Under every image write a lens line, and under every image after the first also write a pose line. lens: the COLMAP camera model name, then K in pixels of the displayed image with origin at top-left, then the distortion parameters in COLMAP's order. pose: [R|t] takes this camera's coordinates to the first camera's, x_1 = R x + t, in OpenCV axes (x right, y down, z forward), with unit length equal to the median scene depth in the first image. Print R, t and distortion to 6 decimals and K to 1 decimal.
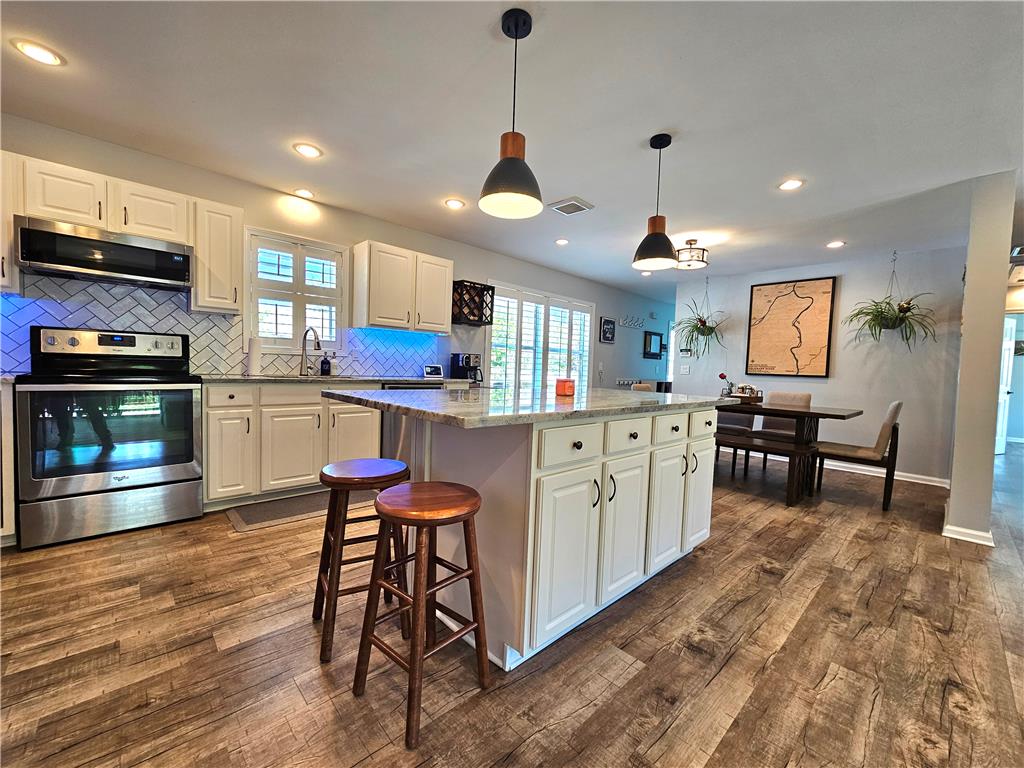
lens RADIAL K [[415.7, 0, 516.6], [0, 415.7, 388.6], [0, 0, 1]] dist [-0.000191, -0.001329]
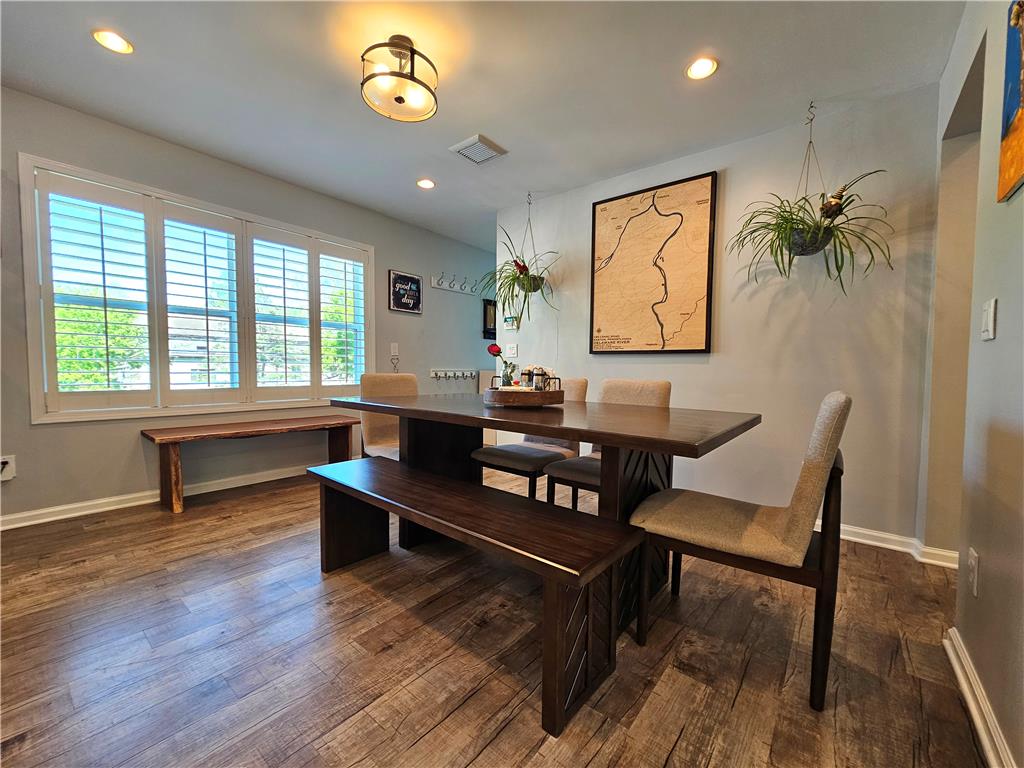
lens RADIAL K [[415.7, 0, 518.9], [0, 415.7, 389.5], [0, 0, 1]] dist [-0.000191, -0.001329]
pose [[0.989724, -0.031949, 0.139376, 0.517544], [0.030779, 0.999471, 0.010545, 0.012451], [-0.139639, -0.006147, 0.990183, 0.595875]]
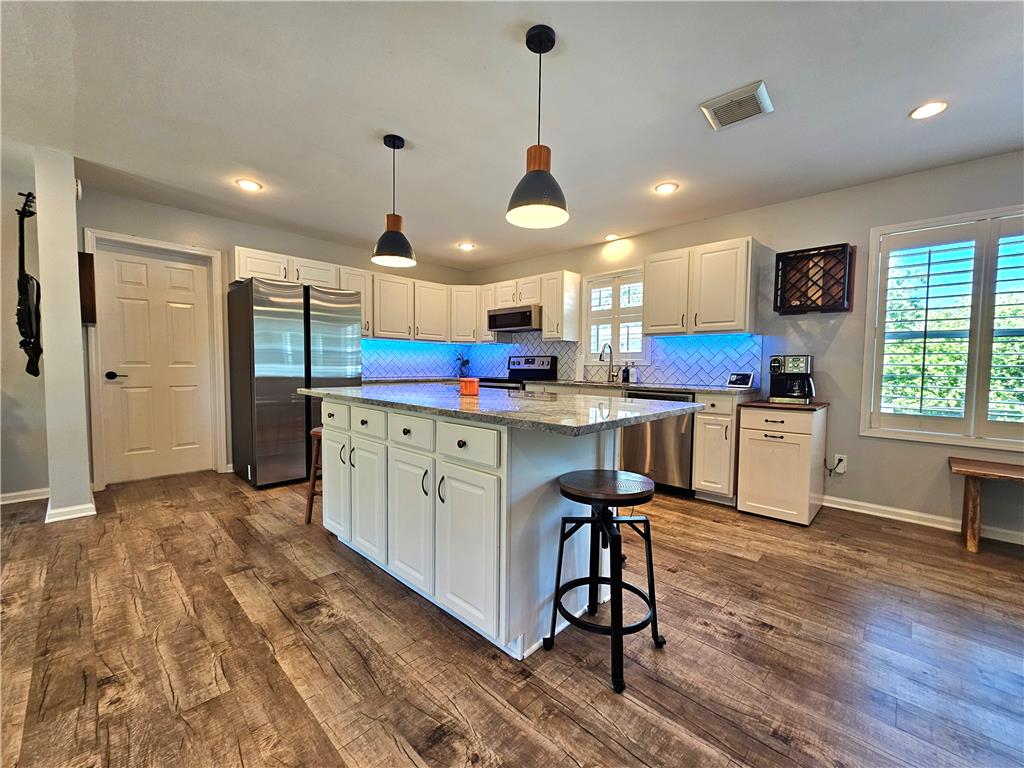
lens RADIAL K [[415.7, 0, 516.1], [0, 415.7, 389.5], [0, 0, 1]] dist [-0.000191, -0.001329]
pose [[0.047971, 0.021026, -0.998627, 0.651070], [-0.060899, 0.997980, 0.018087, -0.013214], [0.996991, 0.059948, 0.049154, 0.598687]]
